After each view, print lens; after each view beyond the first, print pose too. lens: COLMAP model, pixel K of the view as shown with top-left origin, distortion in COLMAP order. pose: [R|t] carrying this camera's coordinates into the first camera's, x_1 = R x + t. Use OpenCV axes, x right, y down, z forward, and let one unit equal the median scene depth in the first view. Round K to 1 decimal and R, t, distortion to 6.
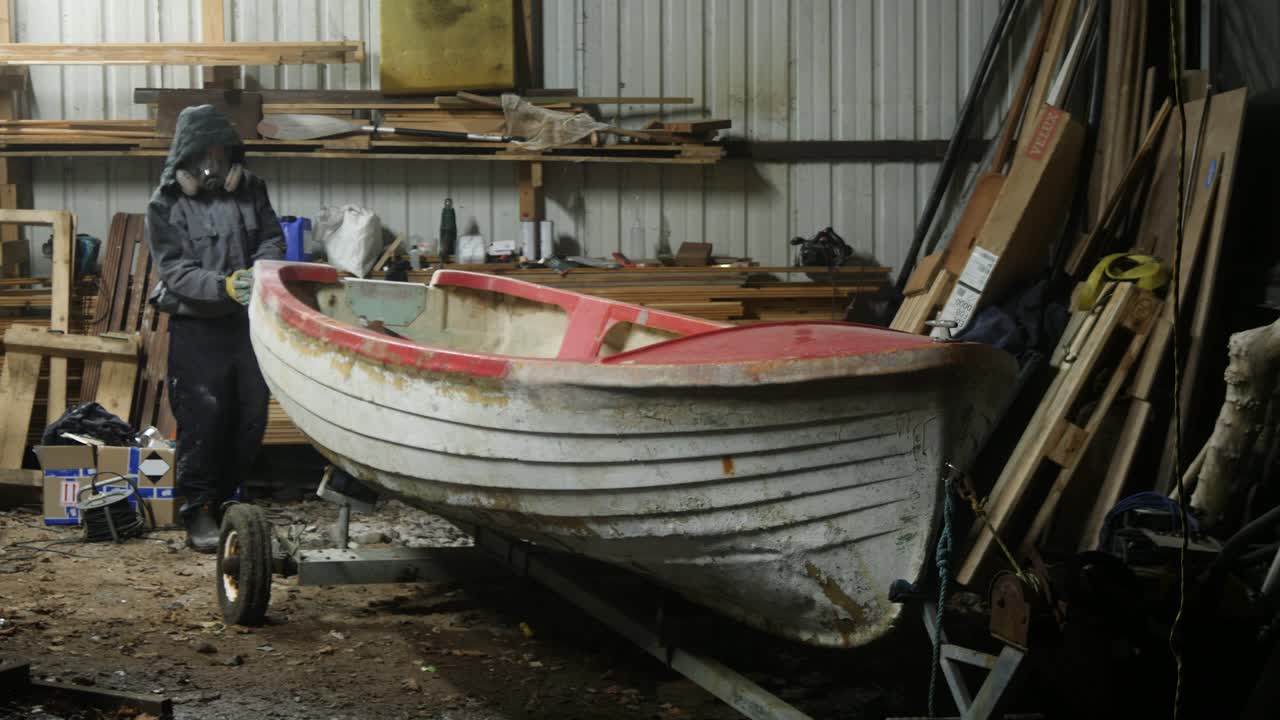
lens RADIAL K [[1315.7, 0, 642.6], [0, 1315.7, 361.0], [0, 0, 1]] dist [-0.042813, 0.000000]
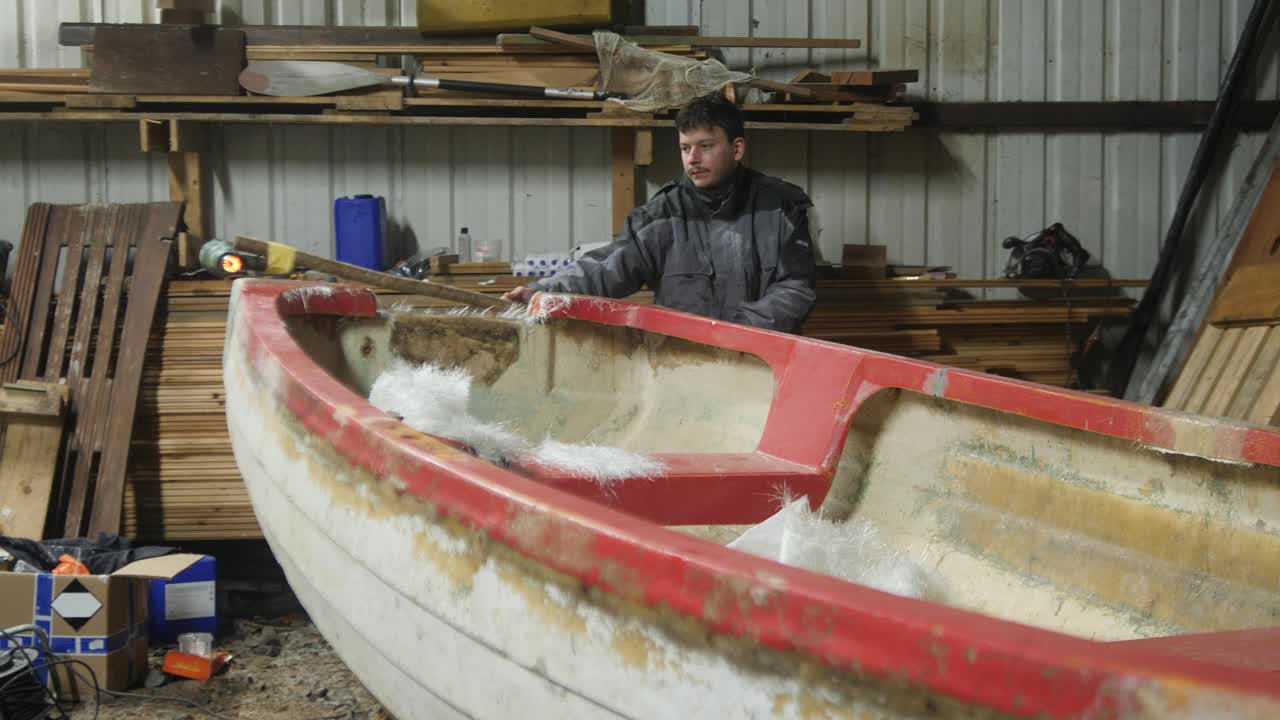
lens RADIAL K [[1315.7, 0, 638.2], [0, 1315.7, 357.6], [0, 0, 1]] dist [-0.042813, 0.000000]
pose [[0.999961, -0.002638, 0.008416, -0.090433], [0.002649, 0.999996, -0.001335, -0.030202], [-0.008413, 0.001357, 0.999964, 0.309813]]
